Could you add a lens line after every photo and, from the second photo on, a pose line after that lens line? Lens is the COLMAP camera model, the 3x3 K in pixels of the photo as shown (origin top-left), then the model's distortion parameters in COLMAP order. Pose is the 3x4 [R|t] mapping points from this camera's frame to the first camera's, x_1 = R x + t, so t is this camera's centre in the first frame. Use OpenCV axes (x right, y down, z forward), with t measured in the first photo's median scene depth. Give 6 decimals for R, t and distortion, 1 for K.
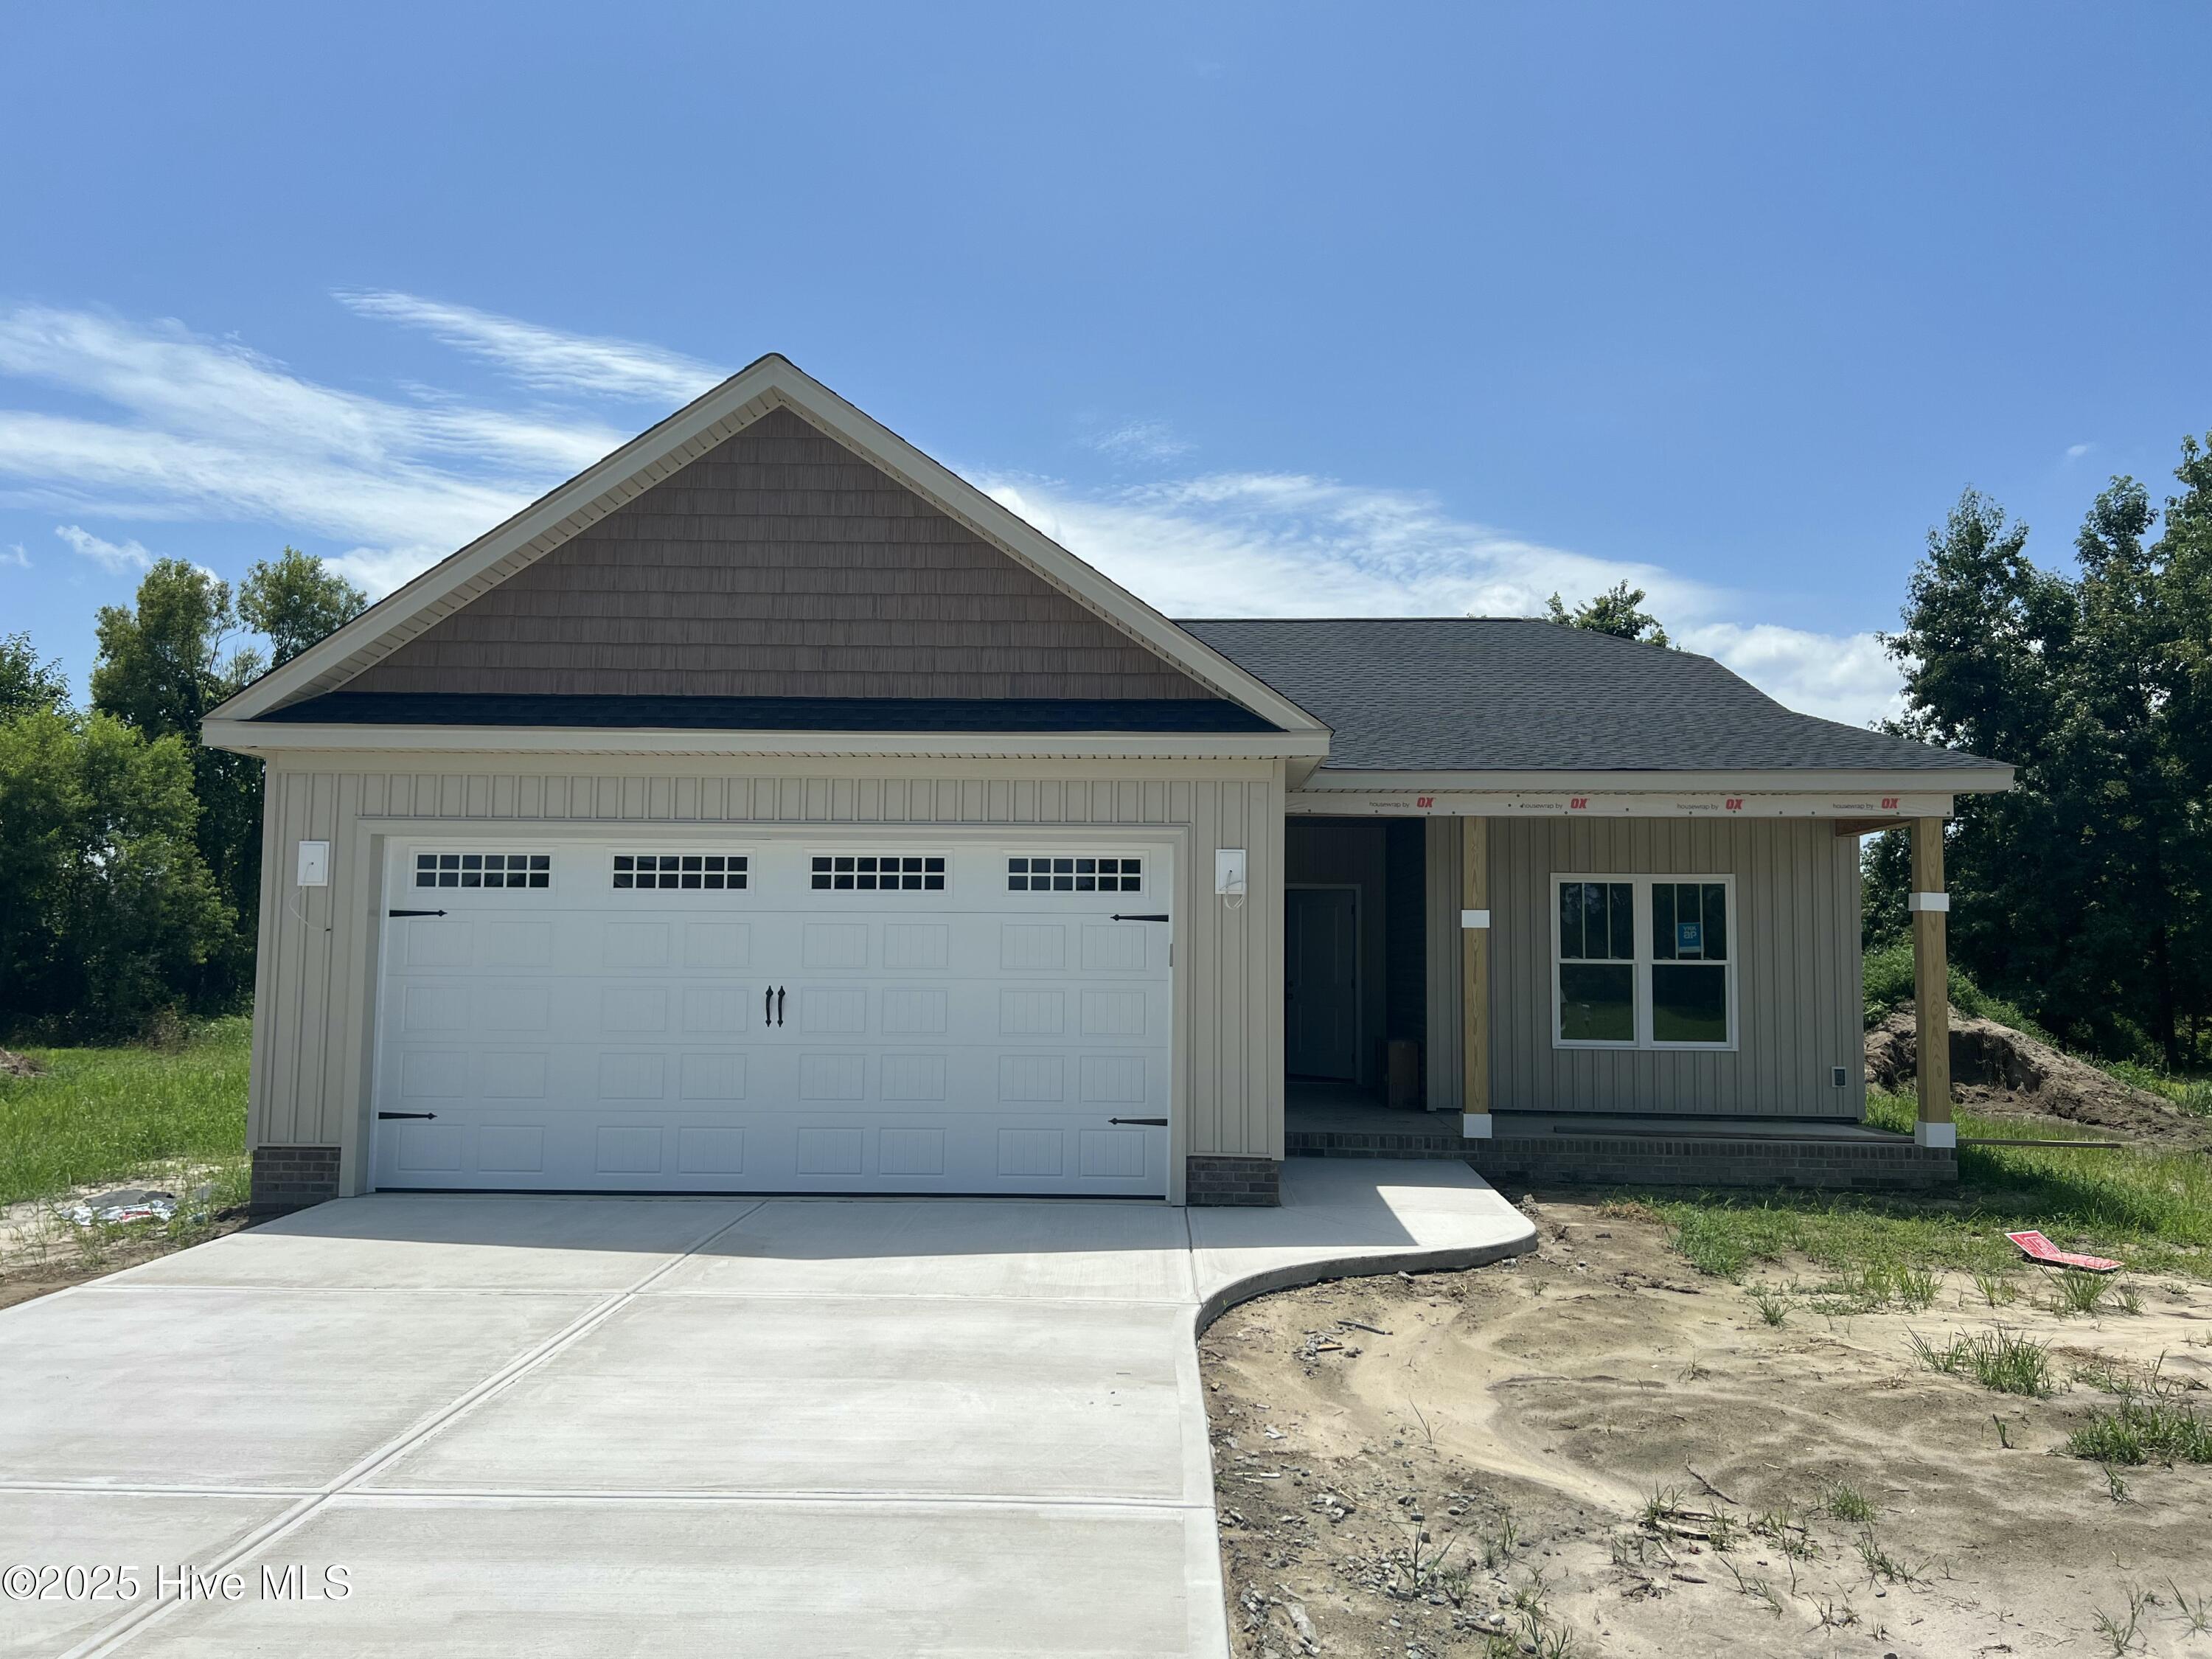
lens RADIAL K [[1674.8, 0, 1104.3], [0, 1674.8, 761.1], [0, 0, 1]] dist [0.125235, -0.260167]
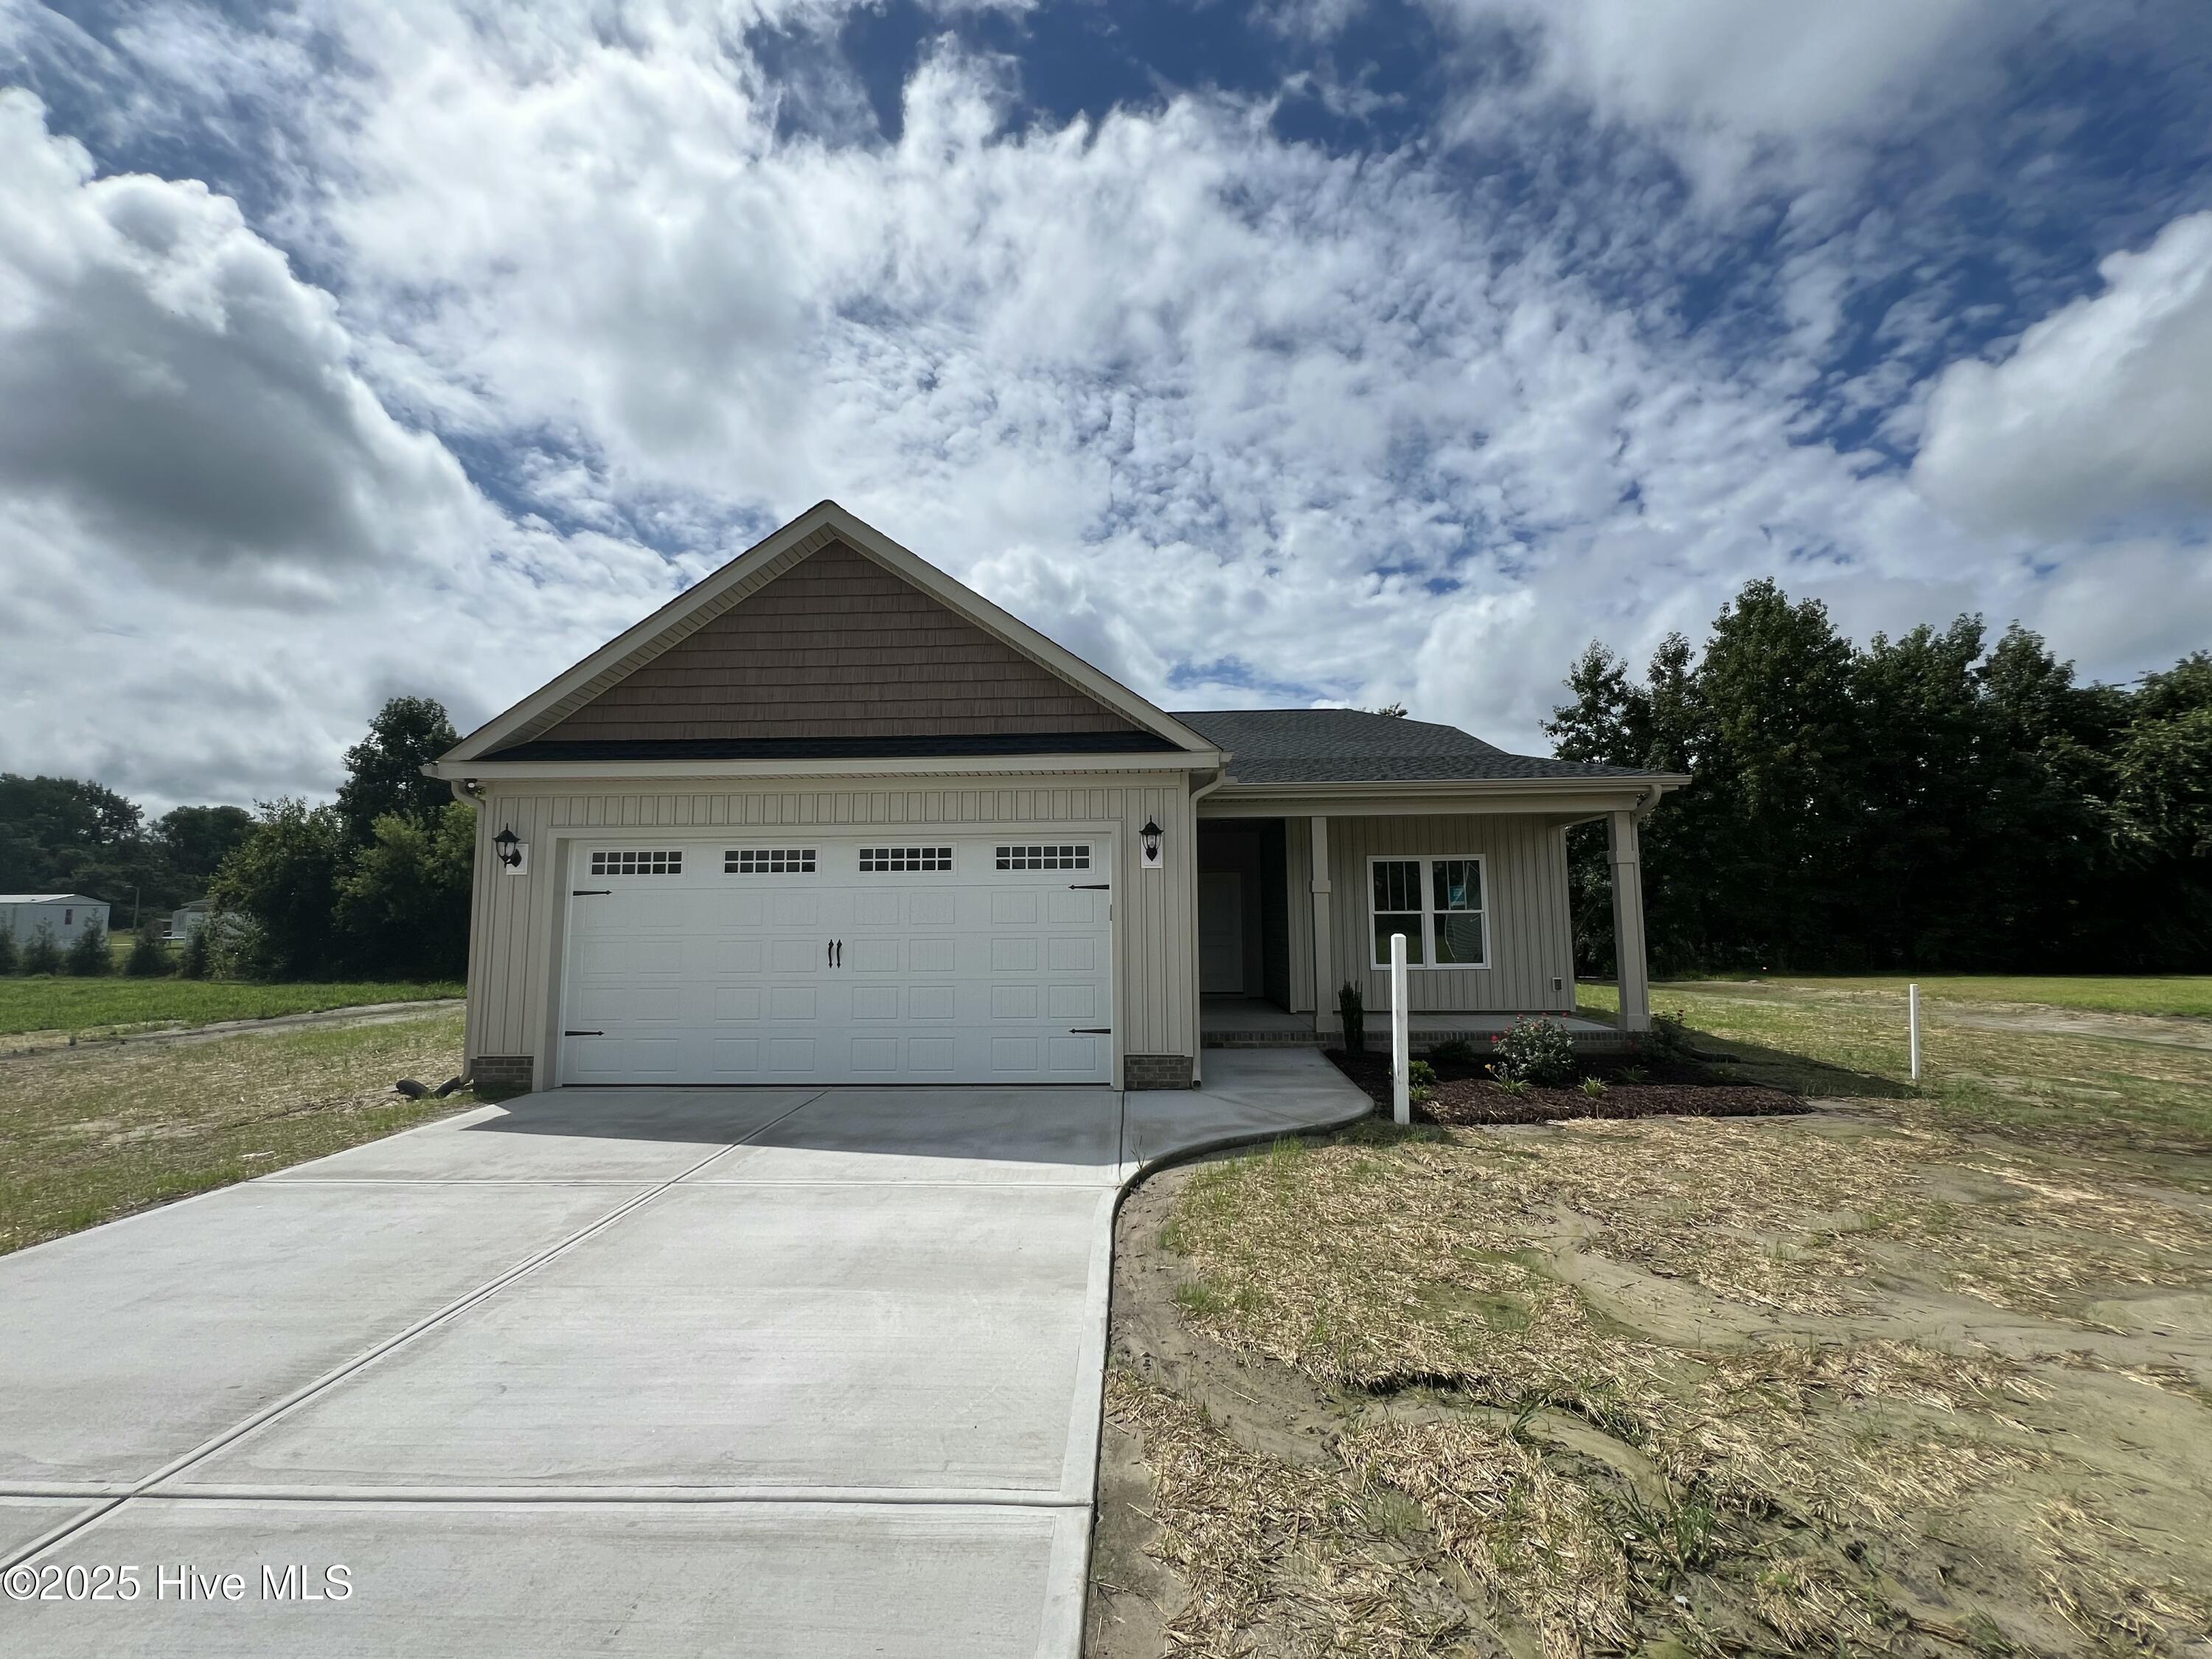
lens RADIAL K [[892.4, 0, 1111.5], [0, 892.4, 792.2], [0, 0, 1]] dist [-0.002033, 0.000028]
pose [[0.999804, -0.019502, 0.003544, 0.038612], [0.019596, 0.999386, -0.029030, 0.035118], [-0.002976, 0.029094, 0.999572, 0.239868]]
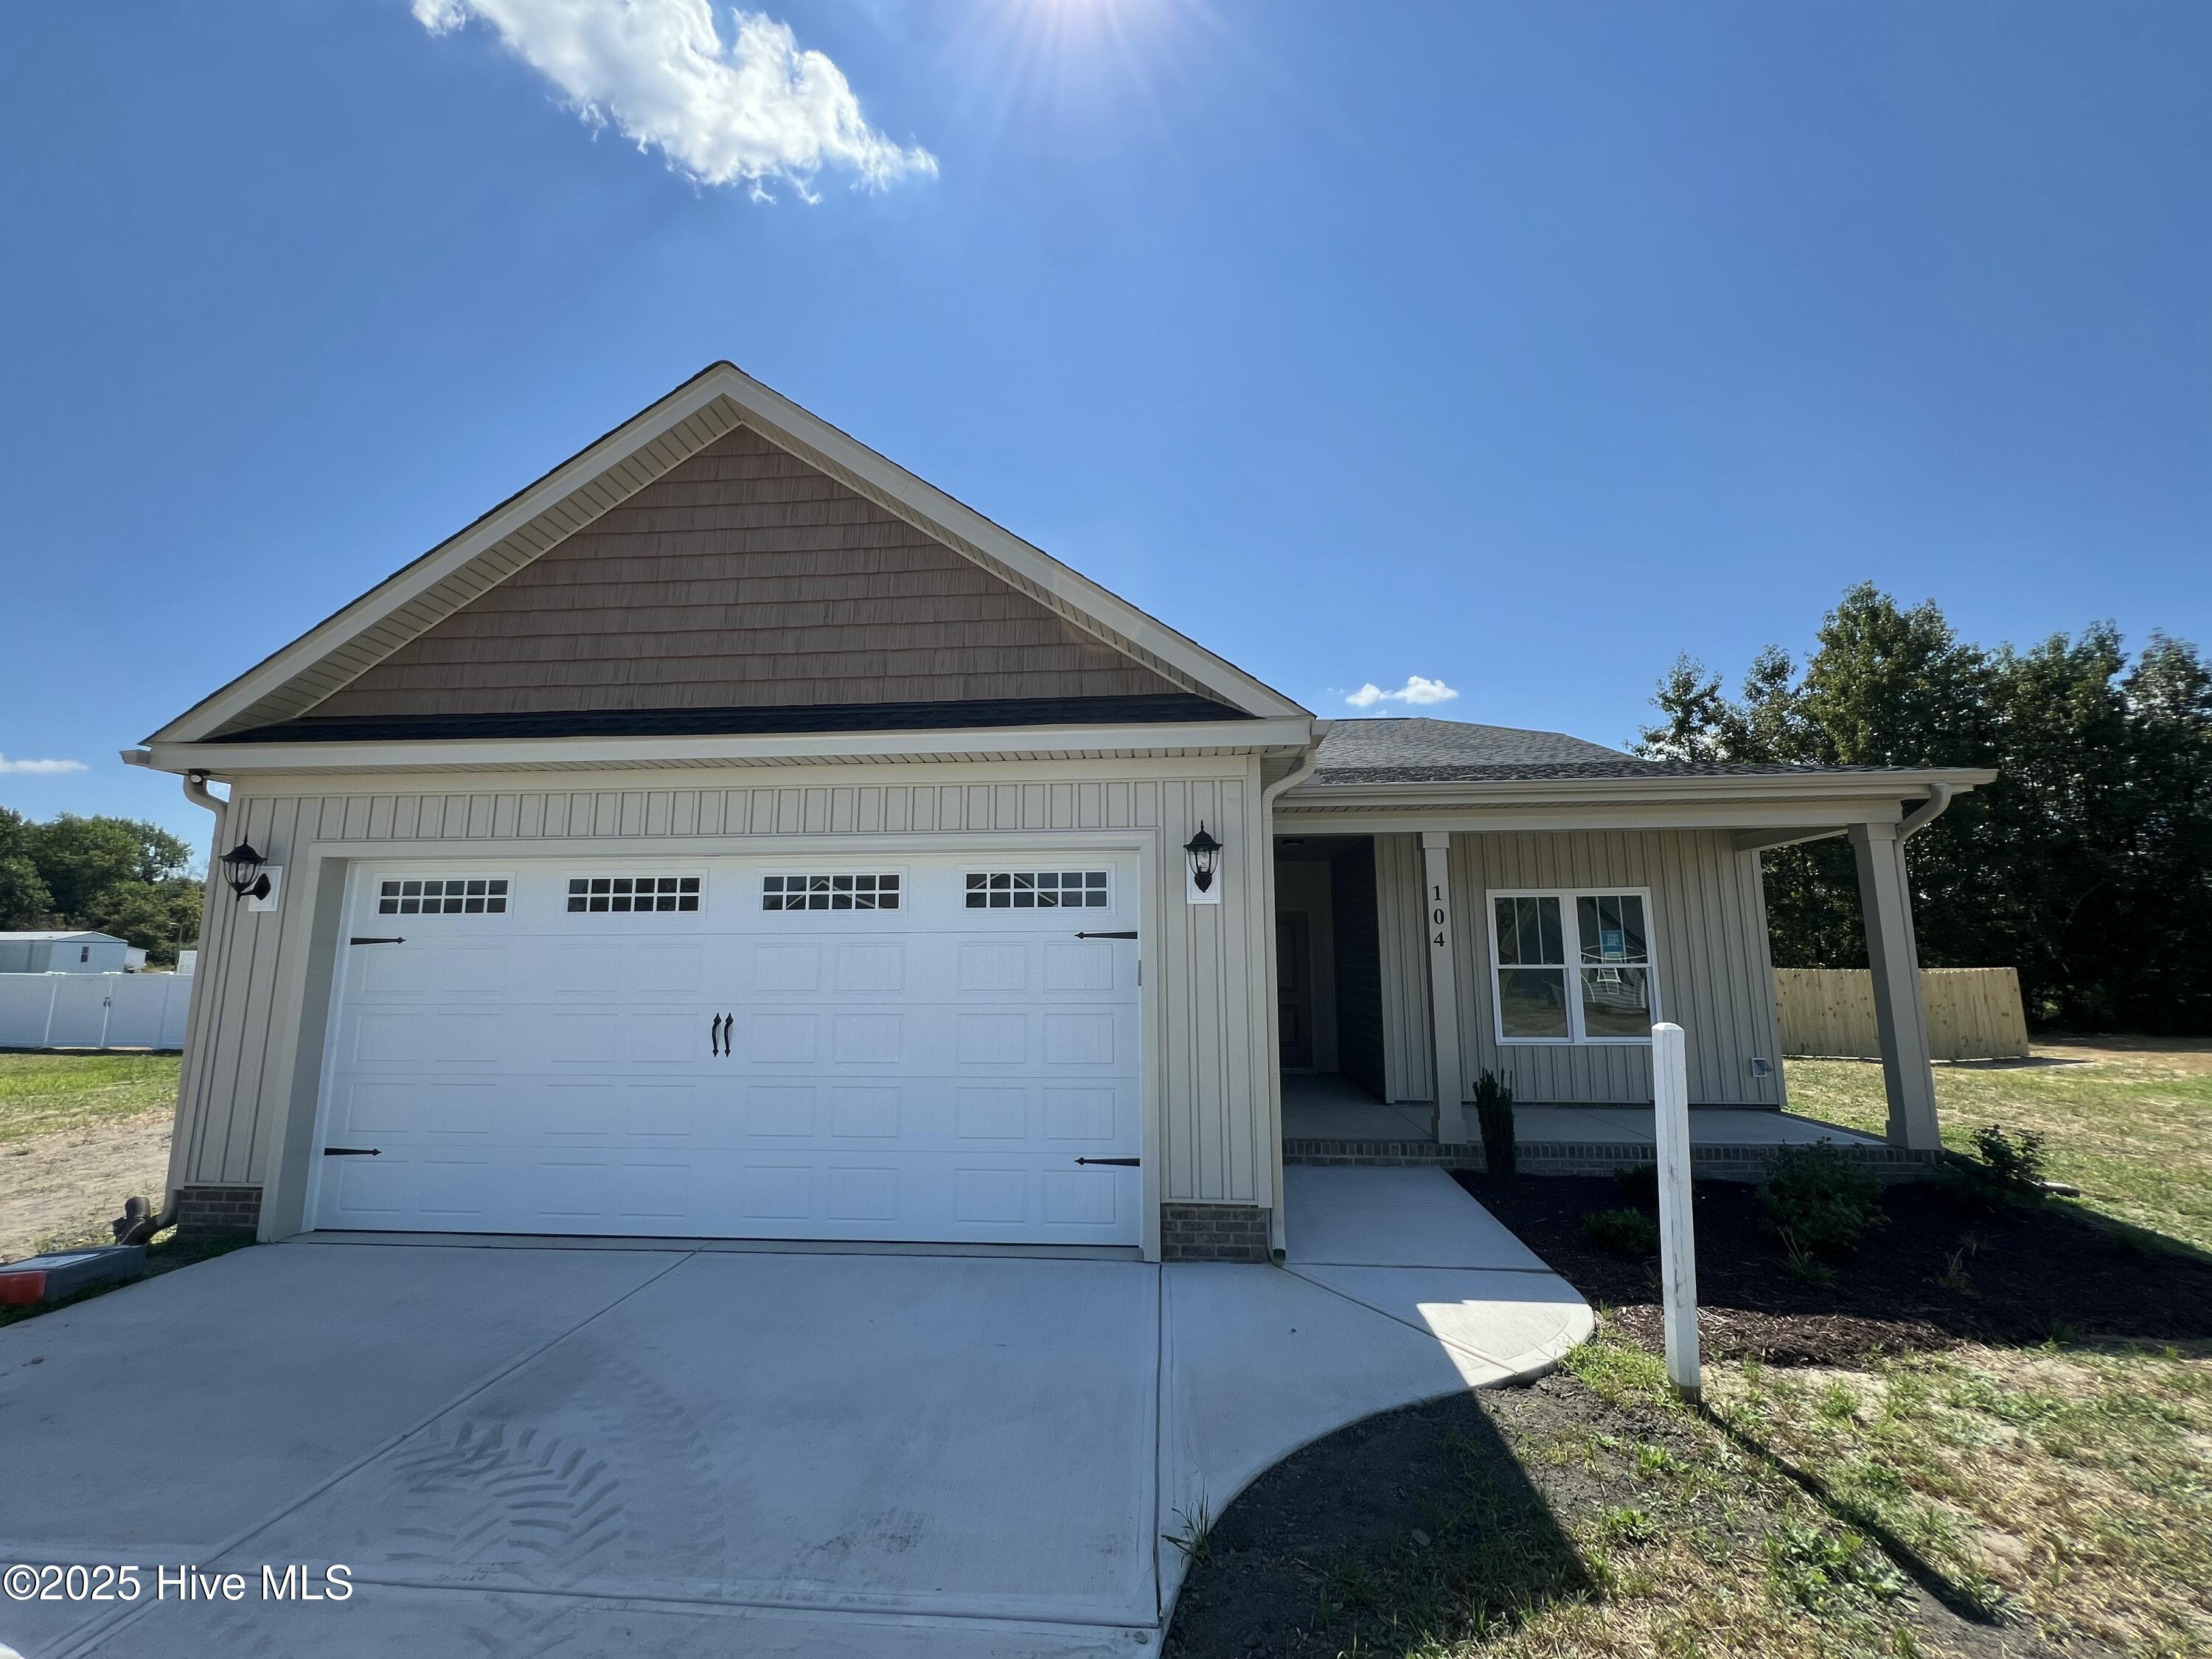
lens RADIAL K [[885.7, 0, 1141.0], [0, 885.7, 791.3], [0, 0, 1]] dist [-0.010628, -0.000021]
pose [[0.999732, -0.019564, -0.012361, 0.046796], [0.018625, 0.997229, -0.072026, 0.049090], [0.013736, 0.071777, 0.997326, 0.502215]]
